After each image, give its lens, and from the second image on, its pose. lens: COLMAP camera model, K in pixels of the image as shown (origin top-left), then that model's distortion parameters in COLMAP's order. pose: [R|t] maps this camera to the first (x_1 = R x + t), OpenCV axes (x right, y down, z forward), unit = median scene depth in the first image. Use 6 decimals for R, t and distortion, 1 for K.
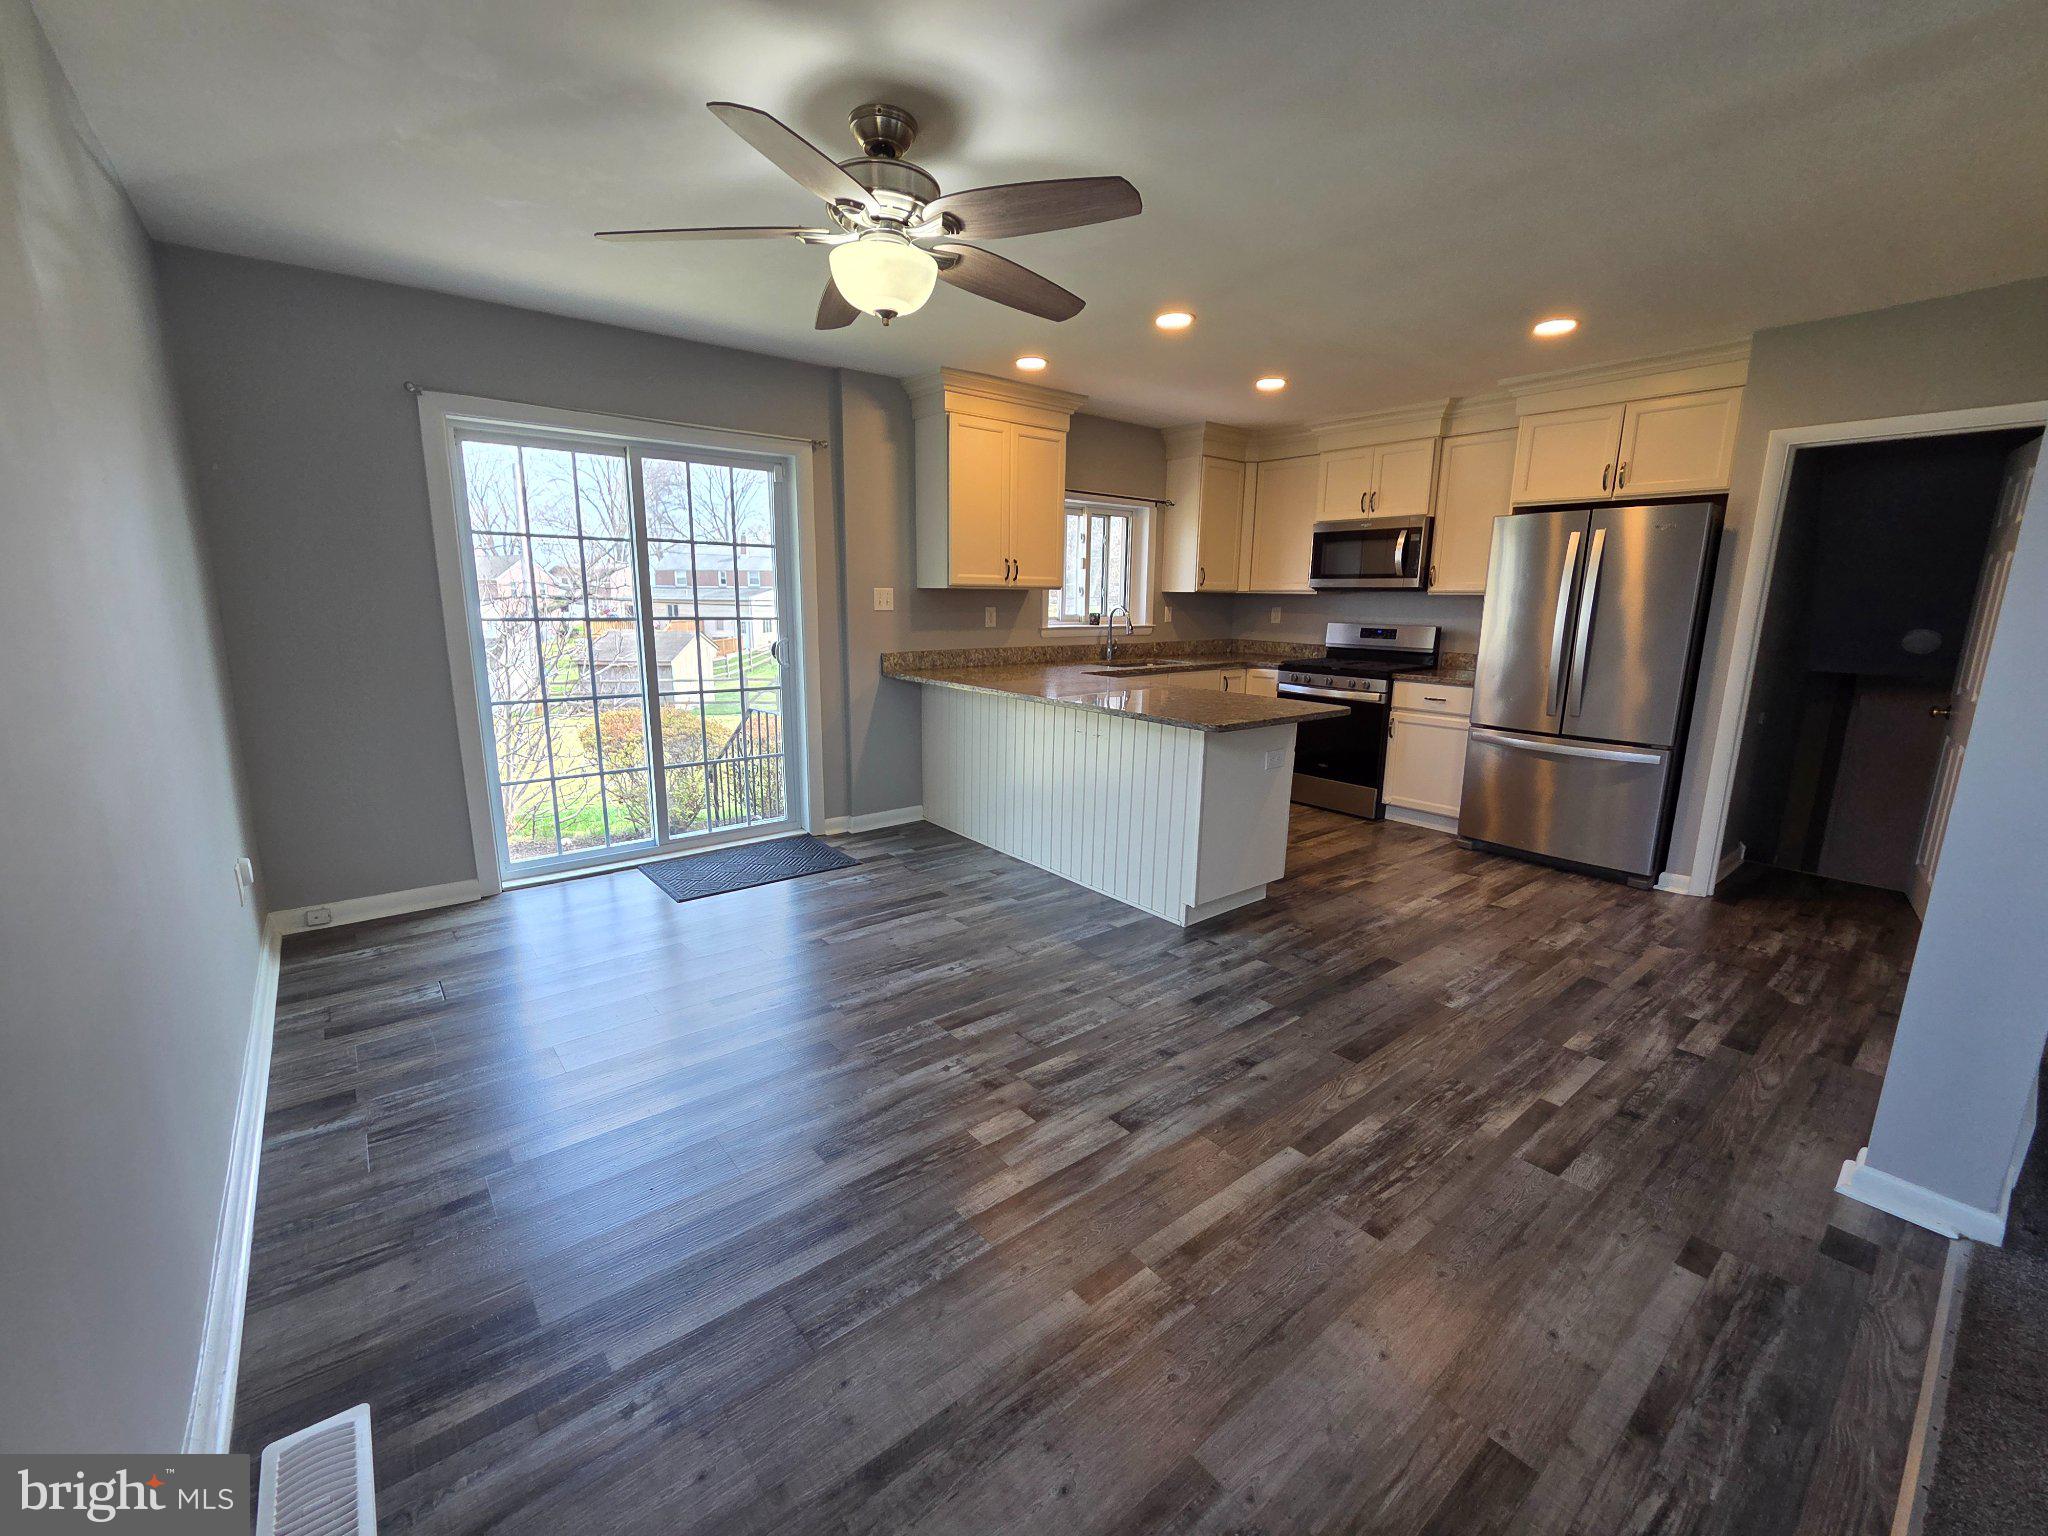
lens RADIAL K [[847.5, 0, 1024.0], [0, 847.5, 768.0], [0, 0, 1]] dist [0.002805, 0.000165]
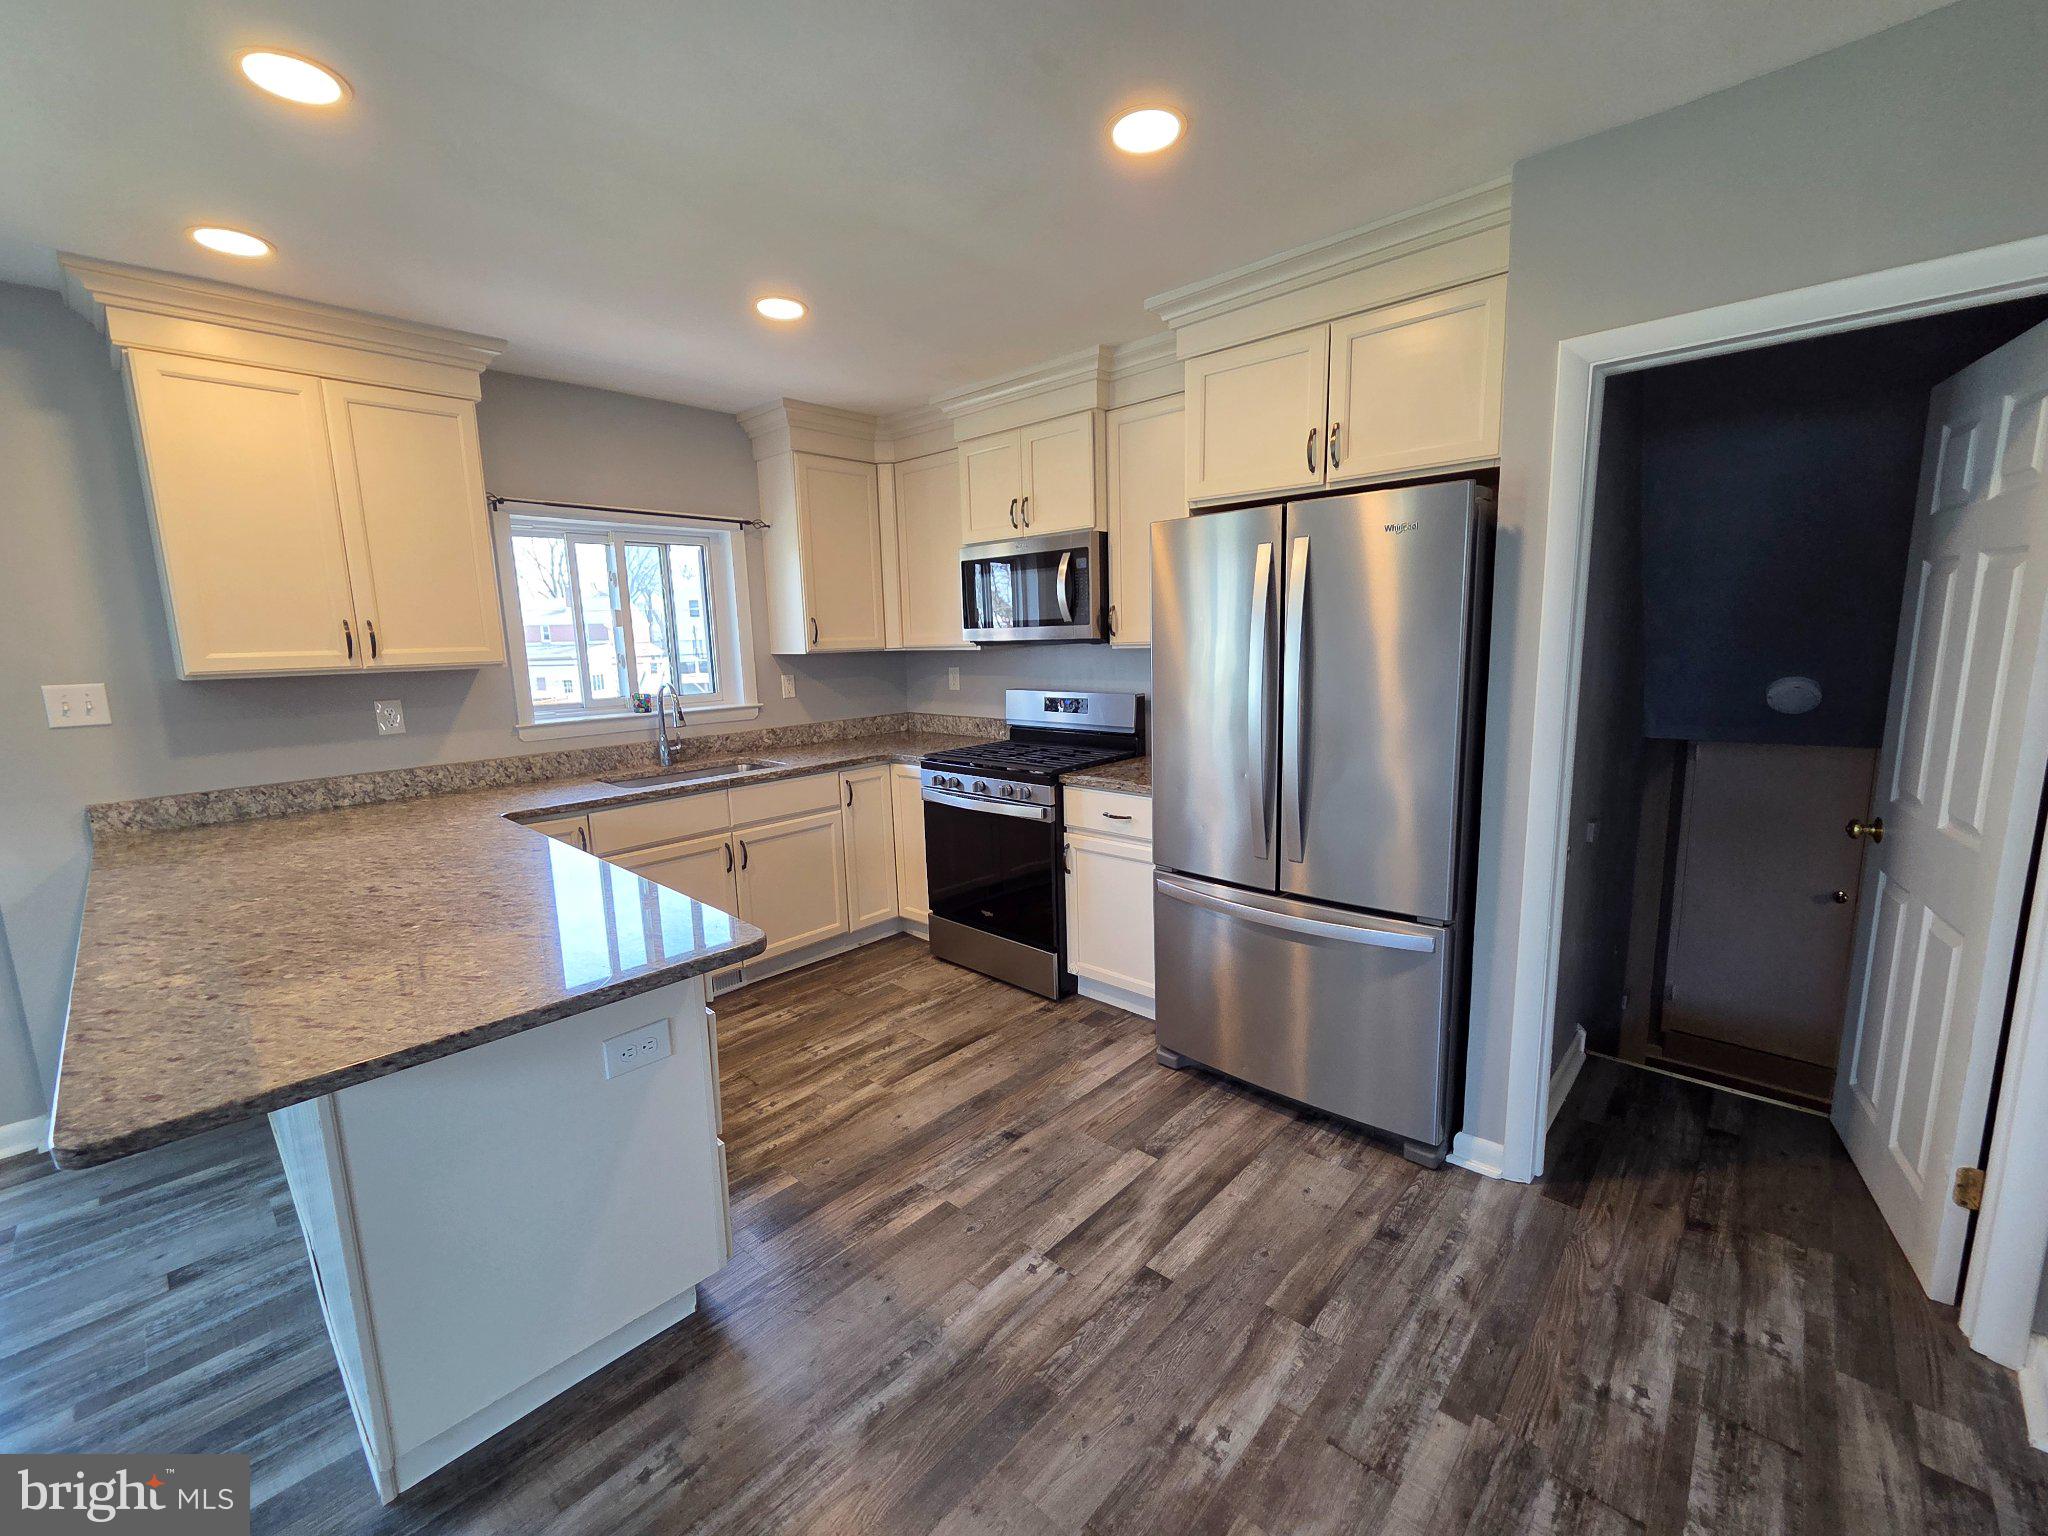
lens RADIAL K [[847.5, 0, 1024.0], [0, 847.5, 768.0], [0, 0, 1]] dist [0.002805, 0.000165]
pose [[0.989608, -0.060968, 0.130230, 0.376299], [0.066645, 0.996987, -0.039683, -0.107456], [-0.127418, 0.047950, 0.990689, 0.429866]]
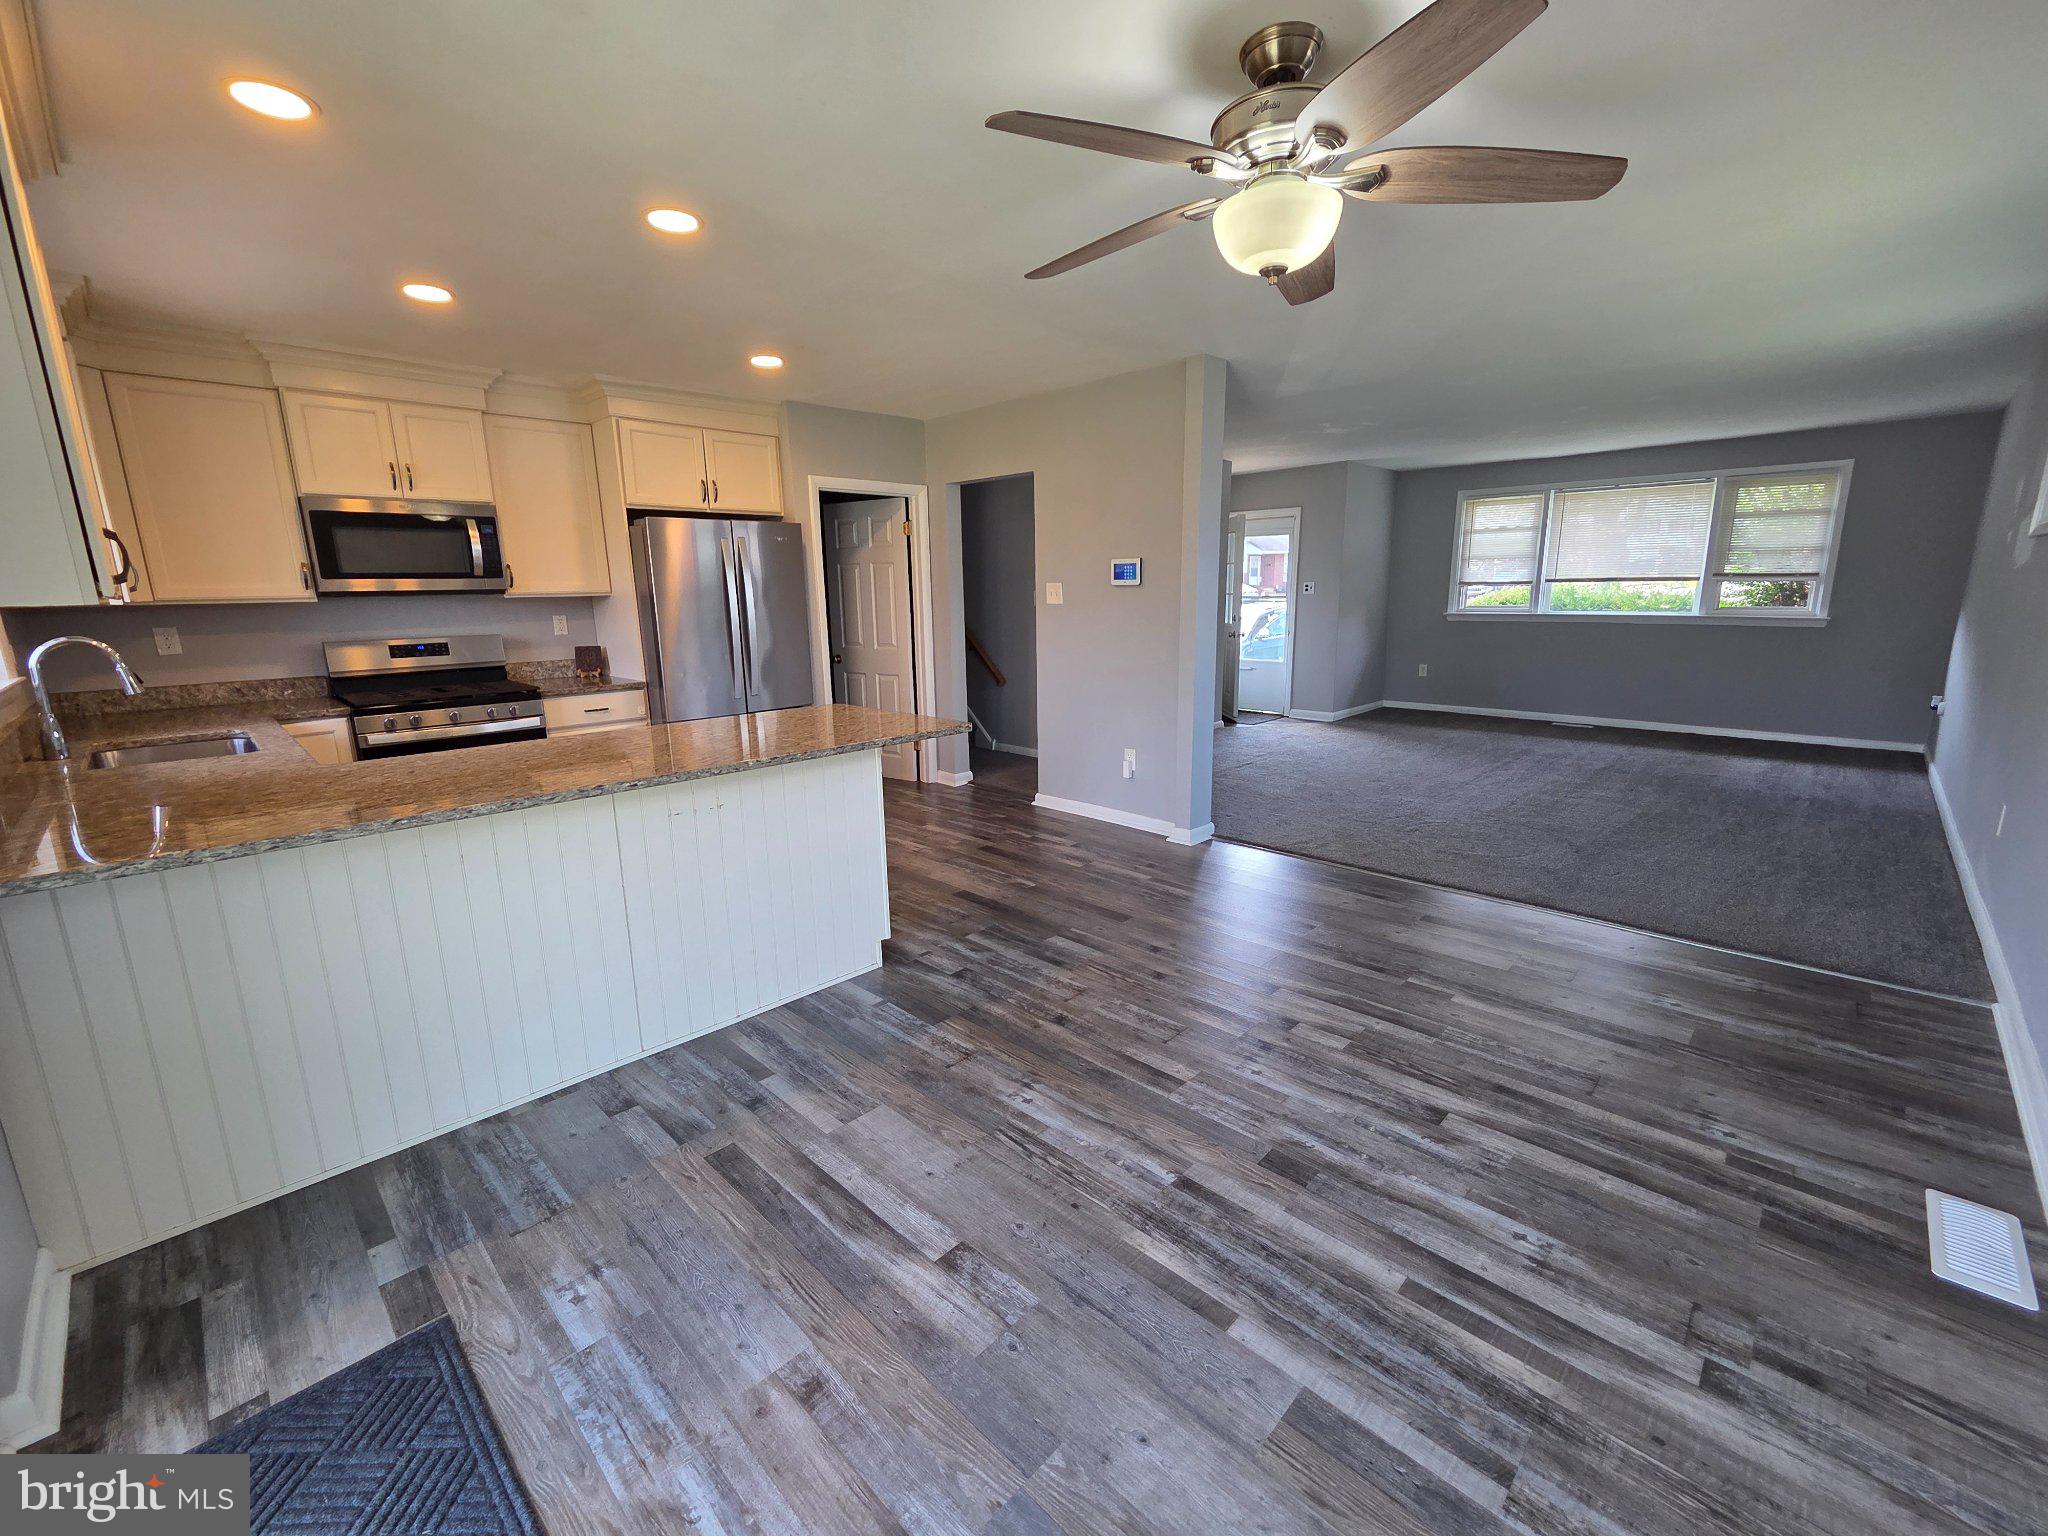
lens RADIAL K [[847.2, 0, 1024.0], [0, 847.2, 768.0], [0, 0, 1]] dist [-0.001086, -0.000093]
pose [[-0.111578, -0.217856, 0.969582, -0.527161], [0.218010, 0.946540, 0.237767, -0.154840], [-0.969547, 0.237908, -0.058119, 0.691633]]
